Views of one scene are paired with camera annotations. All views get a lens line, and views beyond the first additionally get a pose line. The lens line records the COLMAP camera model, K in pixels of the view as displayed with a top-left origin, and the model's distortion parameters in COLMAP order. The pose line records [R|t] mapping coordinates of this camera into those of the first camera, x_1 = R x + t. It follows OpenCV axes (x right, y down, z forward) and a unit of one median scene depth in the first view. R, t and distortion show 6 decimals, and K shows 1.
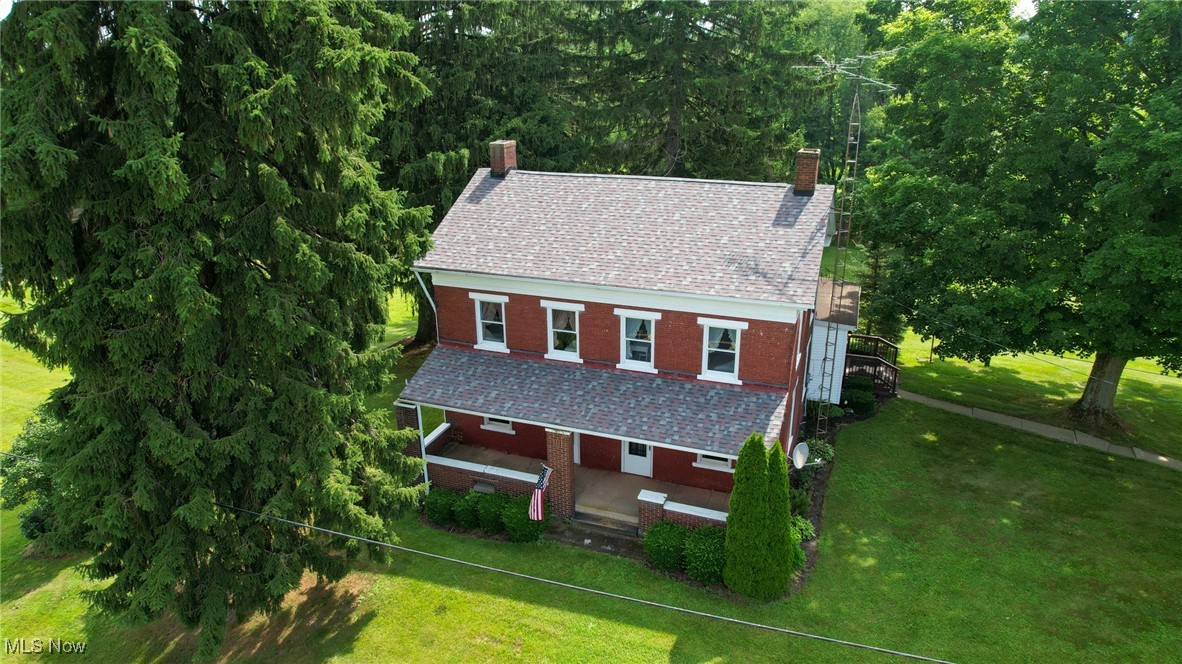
lens RADIAL K [[742.1, 0, 591.1], [0, 742.1, 331.9], [0, 0, 1]] dist [0.000572, -0.000134]
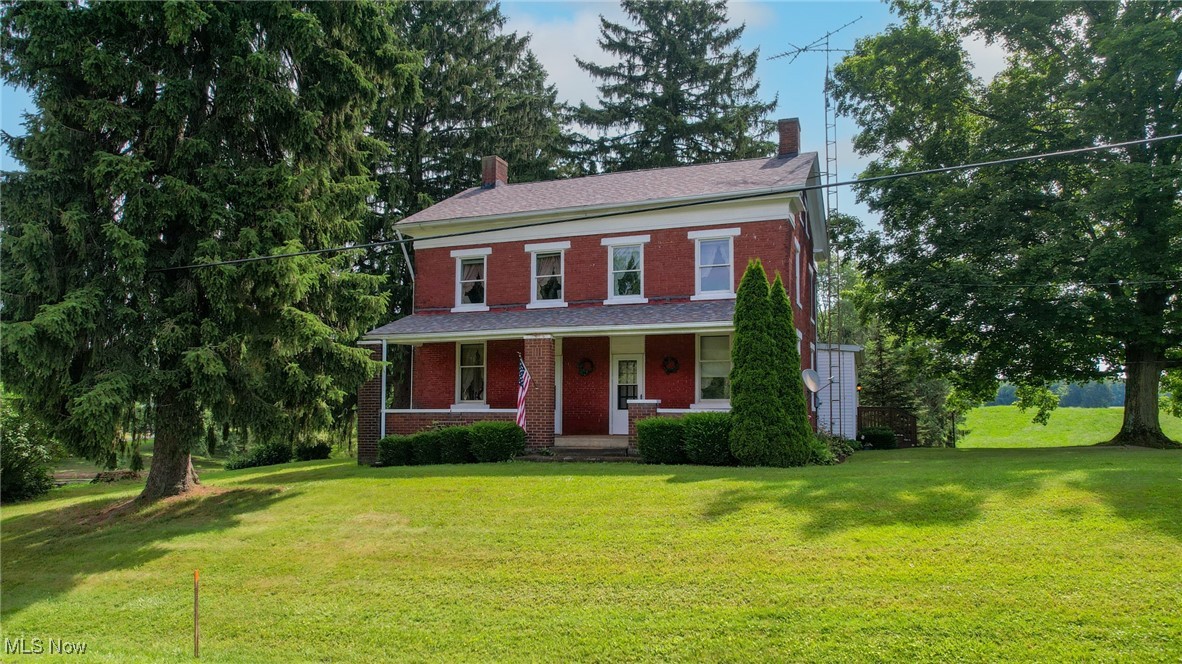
lens RADIAL K [[785.8, 0, 592.0], [0, 785.8, 331.8], [0, 0, 1]] dist [-0.001018, 0.000364]
pose [[0.999884, 0.013932, 0.006158, 0.013645], [-0.010132, 0.910171, -0.414110, 0.468214], [-0.011375, 0.413999, 0.910206, 0.117232]]
